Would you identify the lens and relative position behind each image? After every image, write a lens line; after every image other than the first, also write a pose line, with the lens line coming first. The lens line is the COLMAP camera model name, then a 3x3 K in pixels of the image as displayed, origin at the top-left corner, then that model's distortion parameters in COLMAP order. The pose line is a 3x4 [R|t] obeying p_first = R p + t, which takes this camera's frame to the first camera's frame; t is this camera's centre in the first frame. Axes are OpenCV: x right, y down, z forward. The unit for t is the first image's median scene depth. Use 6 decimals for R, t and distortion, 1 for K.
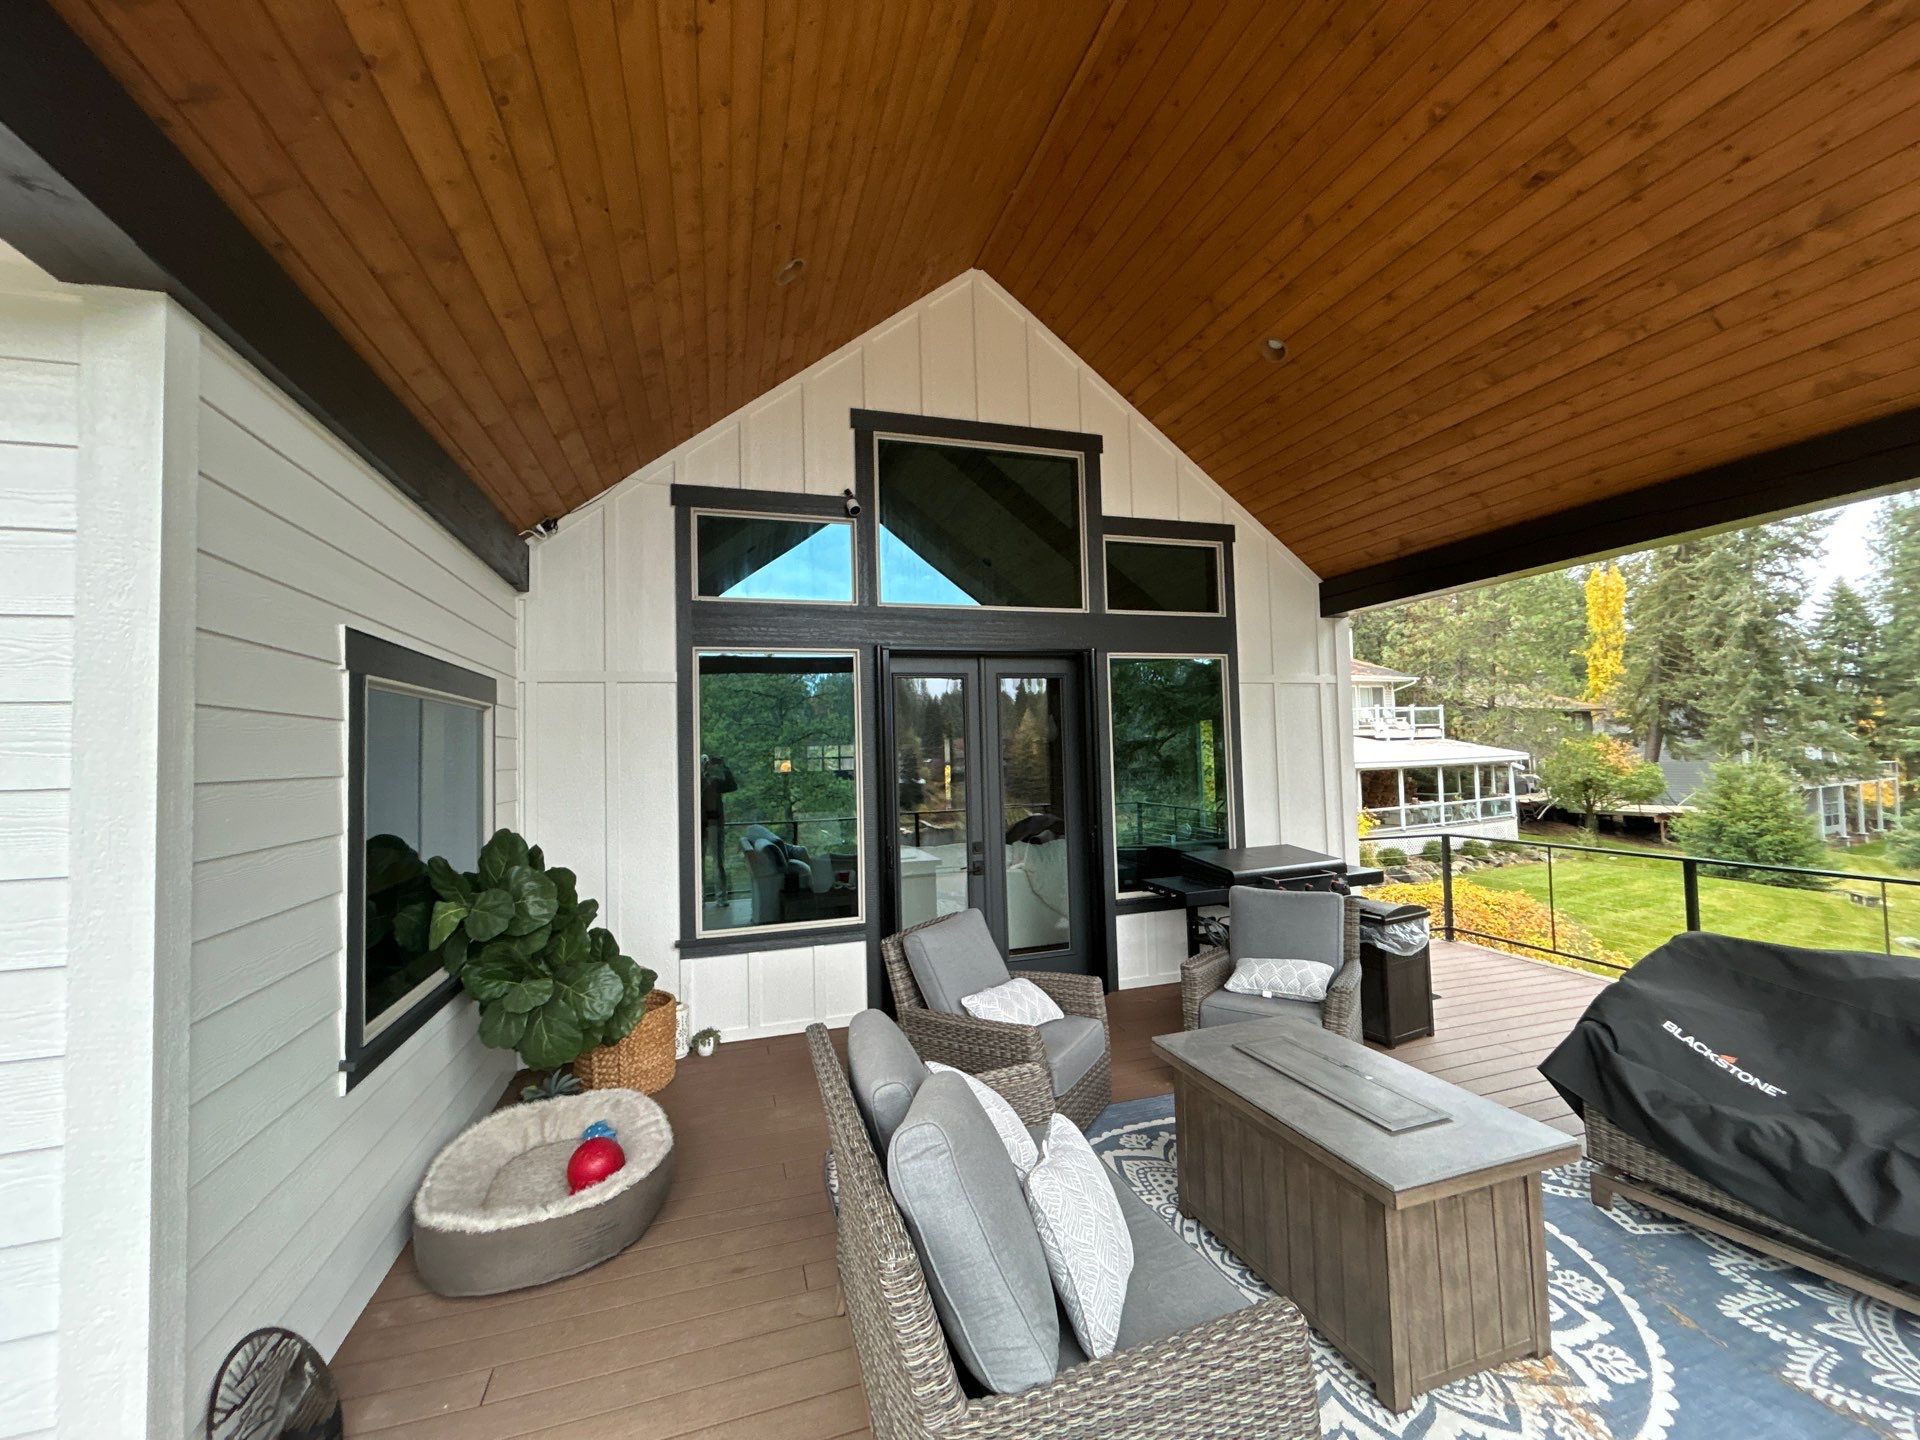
lens RADIAL K [[768.1, 0, 960.0], [0, 768.1, 720.0], [0, 0, 1]] dist [0.000121, -0.000285]
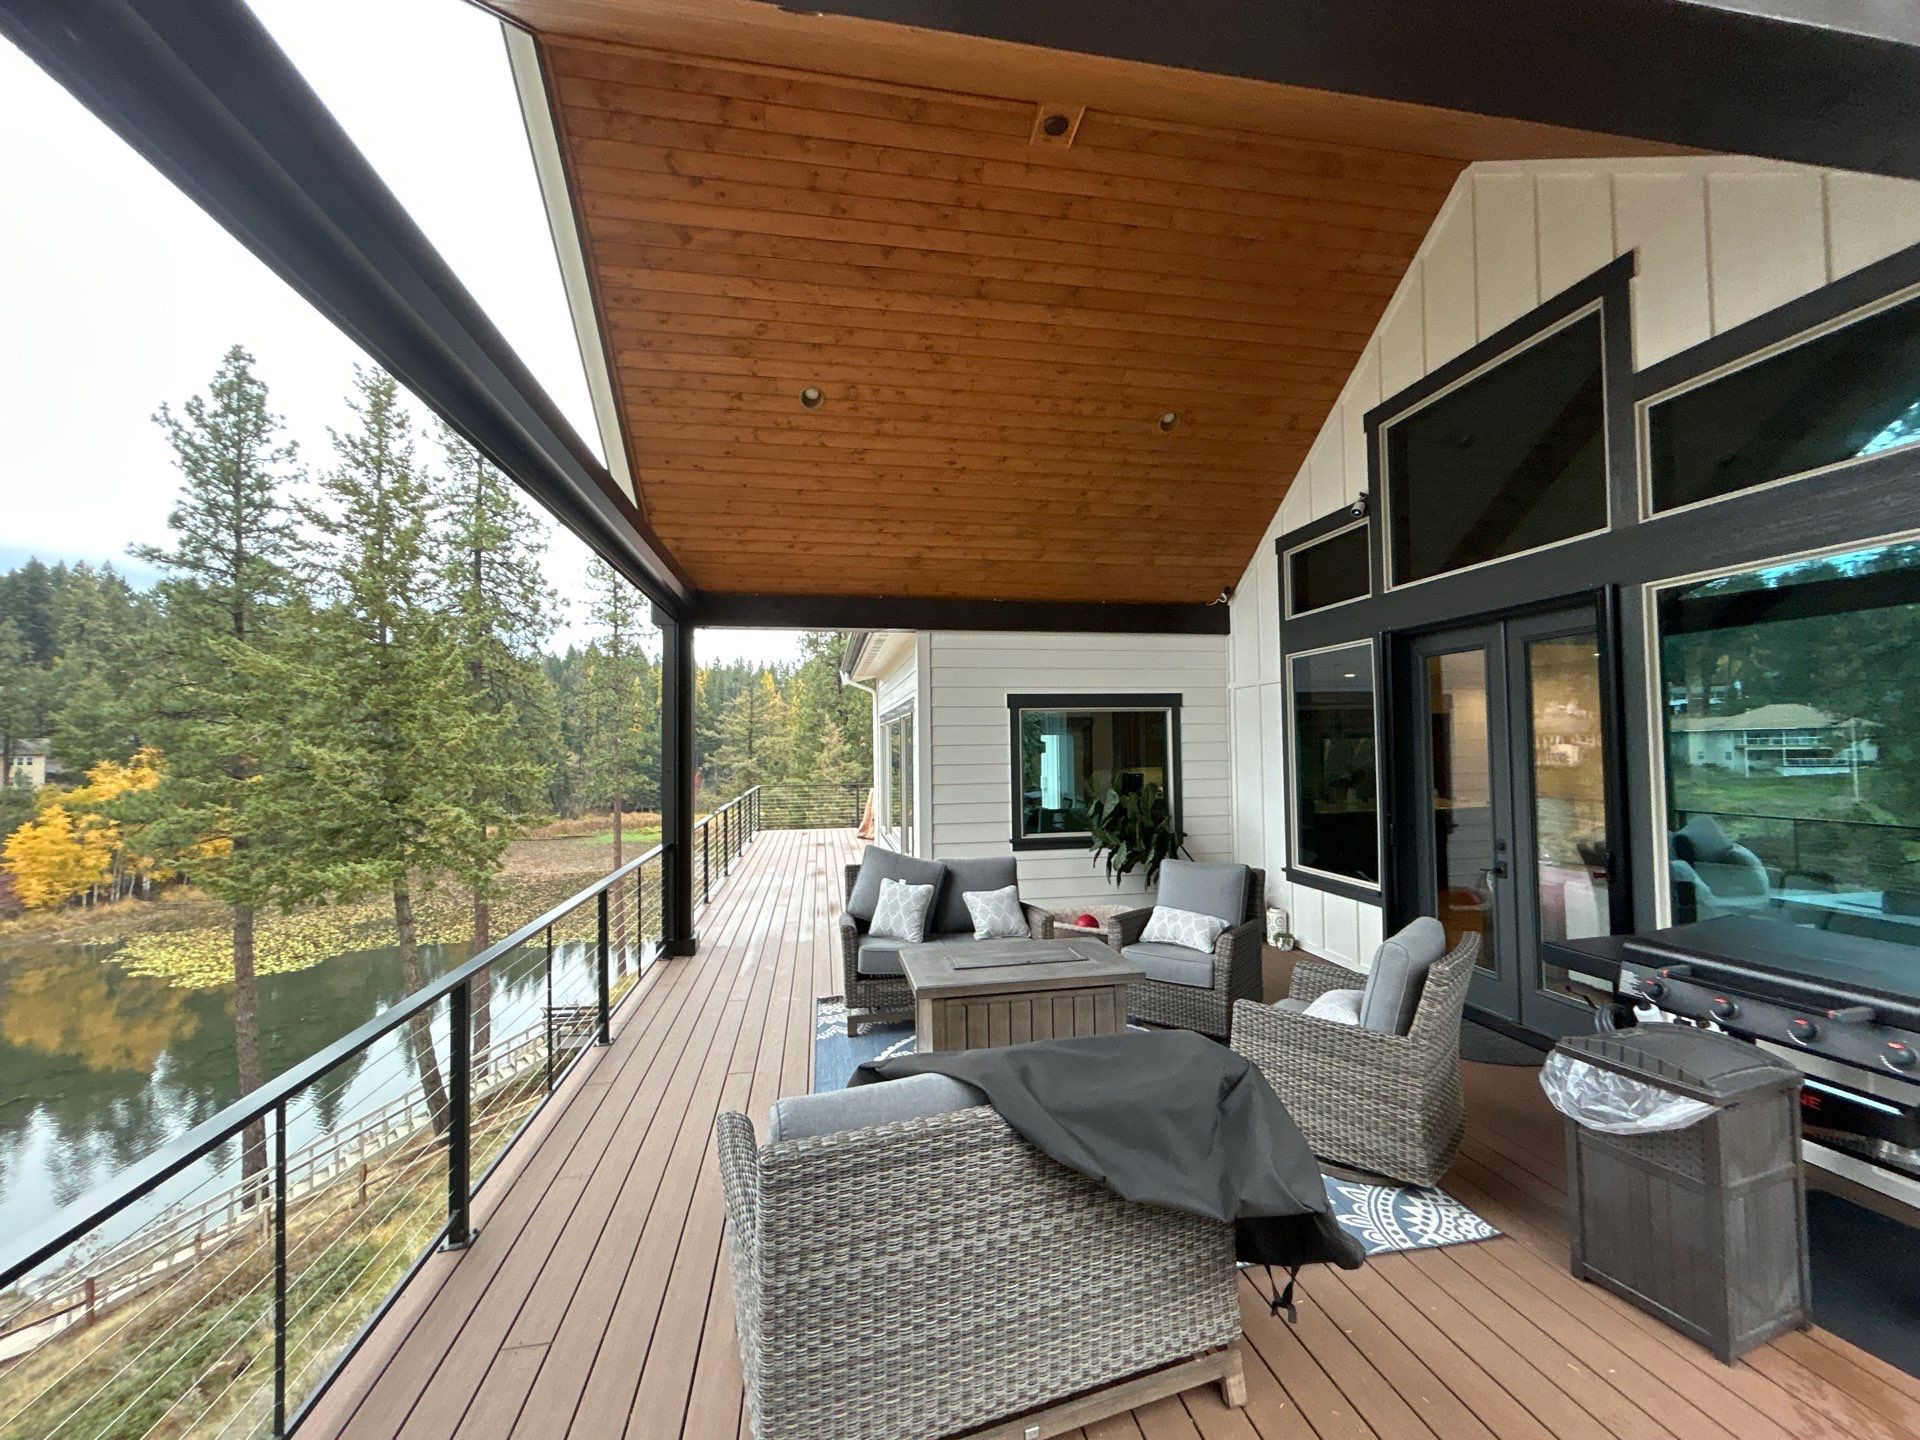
lens RADIAL K [[768.1, 0, 960.0], [0, 768.1, 720.0], [0, 0, 1]] dist [0.000121, -0.000285]
pose [[-0.123760, -0.005545, -0.992297, 1.001915], [0.059308, 0.998155, -0.012975, 0.002594], [0.990538, -0.060457, -0.123203, 0.549736]]
